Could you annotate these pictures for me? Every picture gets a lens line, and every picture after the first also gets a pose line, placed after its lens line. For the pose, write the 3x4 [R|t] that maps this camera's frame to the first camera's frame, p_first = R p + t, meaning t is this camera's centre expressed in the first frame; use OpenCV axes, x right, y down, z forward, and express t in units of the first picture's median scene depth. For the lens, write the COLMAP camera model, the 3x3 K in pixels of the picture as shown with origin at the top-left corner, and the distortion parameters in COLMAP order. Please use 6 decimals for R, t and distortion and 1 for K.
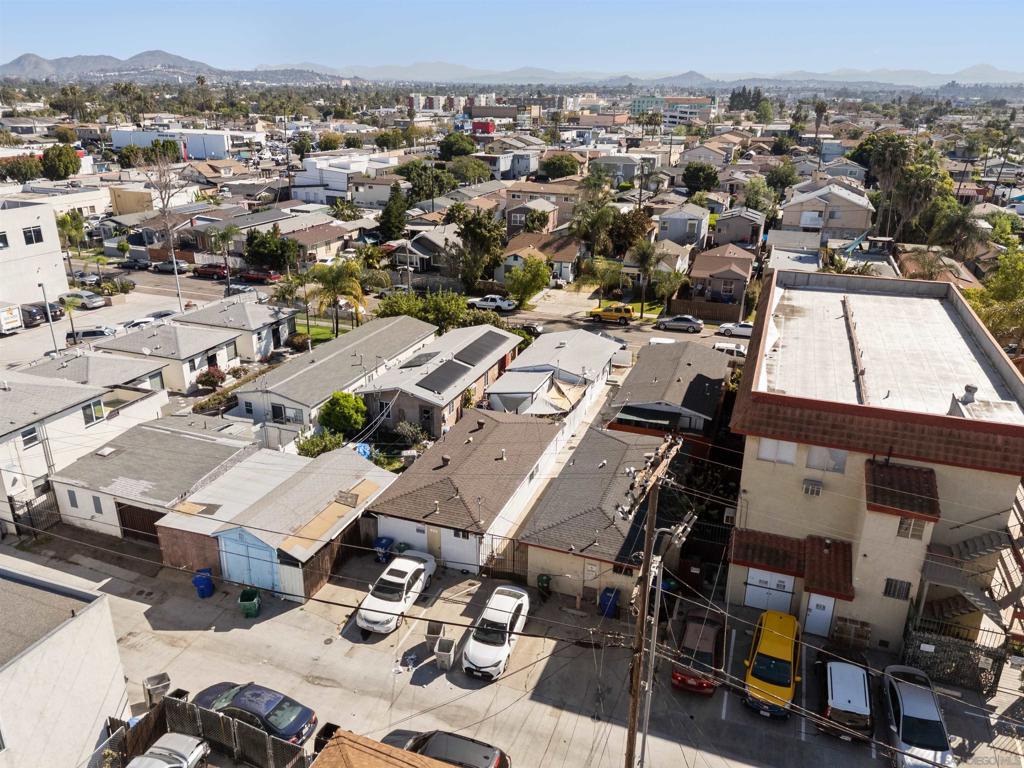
lens RADIAL K [[746.0, 0, 512.8], [0, 746.0, 380.5], [0, 0, 1]] dist [0.061313, -0.001157]
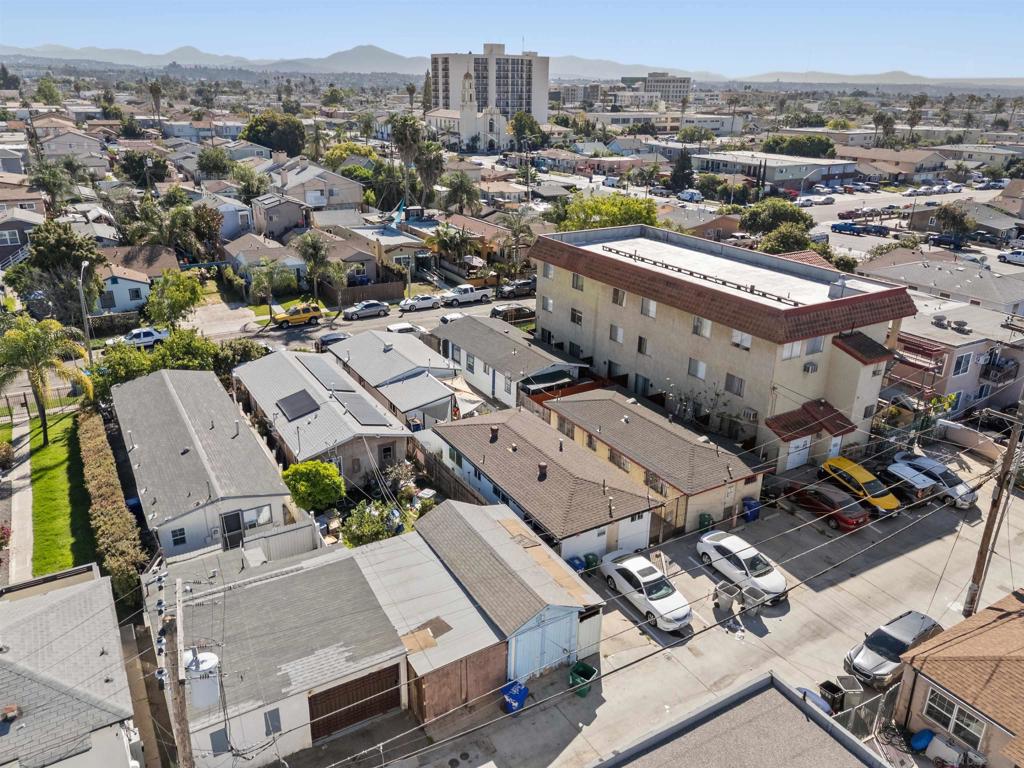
lens RADIAL K [[746.0, 0, 512.8], [0, 746.0, 386.7], [0, 0, 1]] dist [0.061313, -0.001157]
pose [[0.627331, -0.290755, 0.722439, -0.412771], [0.267714, 0.951665, 0.150540, -0.078148], [-0.731290, 0.098968, 0.674848, 0.198385]]
